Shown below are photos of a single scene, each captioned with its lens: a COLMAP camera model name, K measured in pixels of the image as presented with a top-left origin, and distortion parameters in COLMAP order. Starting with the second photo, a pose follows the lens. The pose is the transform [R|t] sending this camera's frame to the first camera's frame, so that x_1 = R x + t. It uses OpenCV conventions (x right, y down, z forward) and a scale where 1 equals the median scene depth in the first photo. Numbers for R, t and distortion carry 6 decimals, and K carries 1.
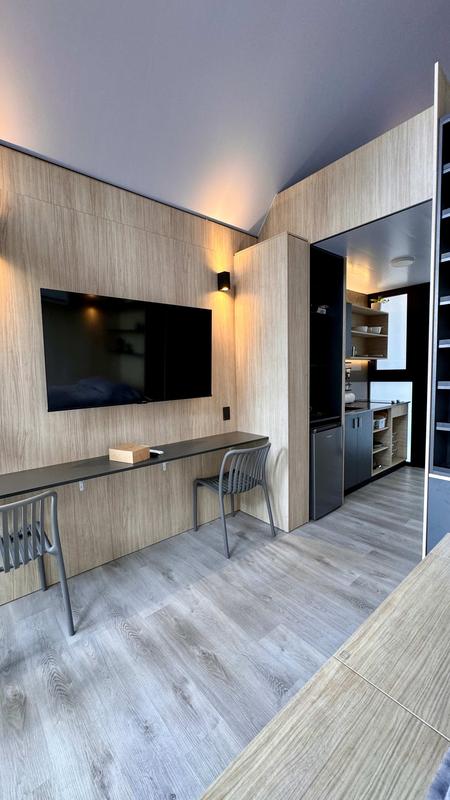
lens RADIAL K [[319.8, 0, 225.0], [0, 319.8, 400.0], [0, 0, 1]] dist [0.000219, -0.000479]
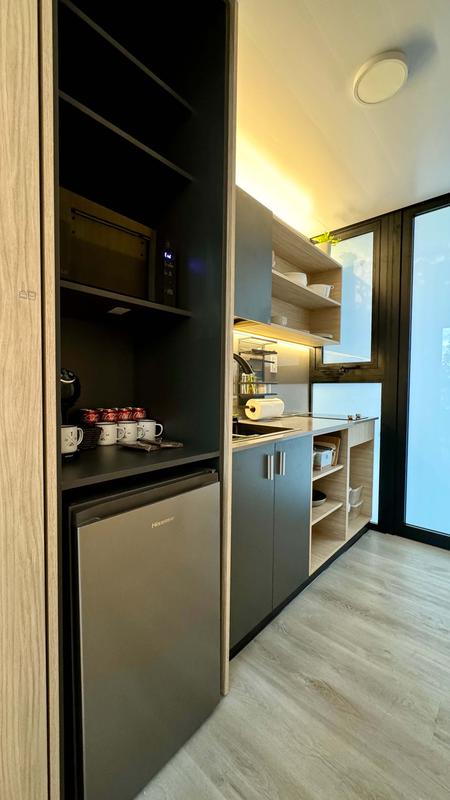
lens RADIAL K [[319.8, 0, 225.0], [0, 319.8, 400.0], [0, 0, 1]] dist [0.000219, -0.000479]
pose [[0.991382, 0.028129, 0.127948, 0.417289], [-0.022551, 0.998740, -0.044833, 0.010103], [-0.129048, 0.041561, 0.990767, 0.834958]]
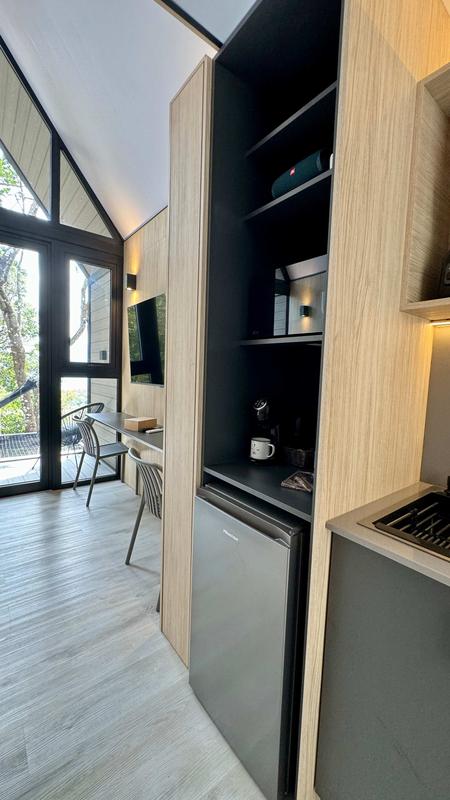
lens RADIAL K [[319.8, 0, 225.0], [0, 319.8, 400.0], [0, 0, 1]] dist [0.000219, -0.000479]
pose [[-0.045314, 0.105665, -0.993369, 0.816396], [-0.125210, 0.985948, 0.110588, -0.092568], [0.991095, 0.129390, -0.031447, 1.203248]]
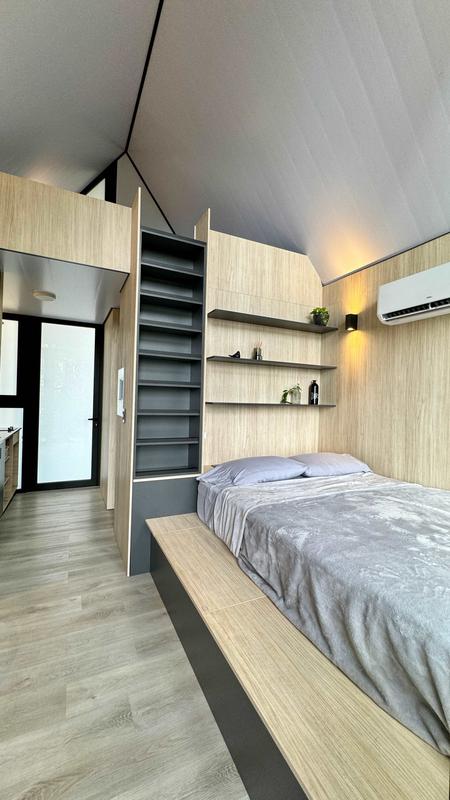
lens RADIAL K [[319.8, 0, 225.0], [0, 319.8, 400.0], [0, 0, 1]] dist [0.000219, -0.000479]
pose [[0.251562, 0.029807, 0.967382, -0.419673], [0.045981, 0.998029, -0.042708, -0.016713], [-0.966748, 0.055225, 0.249695, 0.225901]]
